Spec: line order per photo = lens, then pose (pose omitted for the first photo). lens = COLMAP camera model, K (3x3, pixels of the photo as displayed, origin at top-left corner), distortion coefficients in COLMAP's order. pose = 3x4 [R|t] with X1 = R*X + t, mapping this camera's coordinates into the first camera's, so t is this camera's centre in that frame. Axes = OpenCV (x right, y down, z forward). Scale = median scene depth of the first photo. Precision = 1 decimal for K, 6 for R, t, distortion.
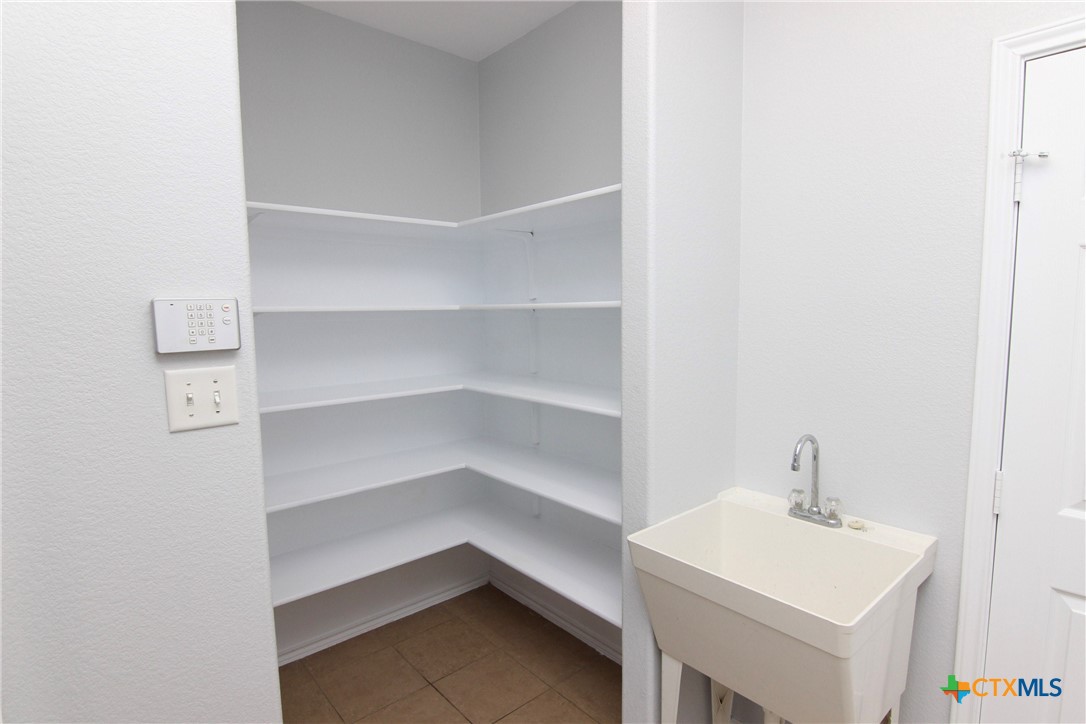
lens RADIAL K [[557.5, 0, 545.2], [0, 557.5, 360.2], [0, 0, 1]] dist [-0.001452, -0.000010]
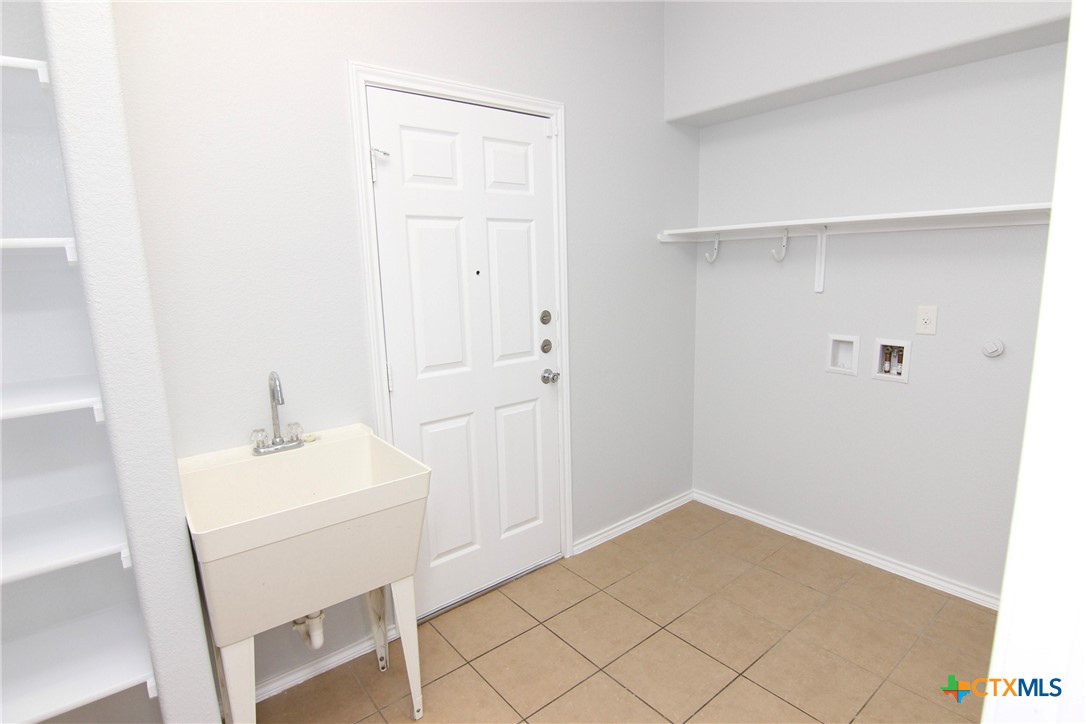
lens RADIAL K [[557.5, 0, 545.8], [0, 557.5, 367.2], [0, 0, 1]] dist [-0.001452, -0.000010]
pose [[0.043971, -0.180607, 0.982572, -0.547341], [0.106303, 0.978785, 0.175154, -0.009681], [-0.993361, 0.096748, 0.062237, 0.392586]]
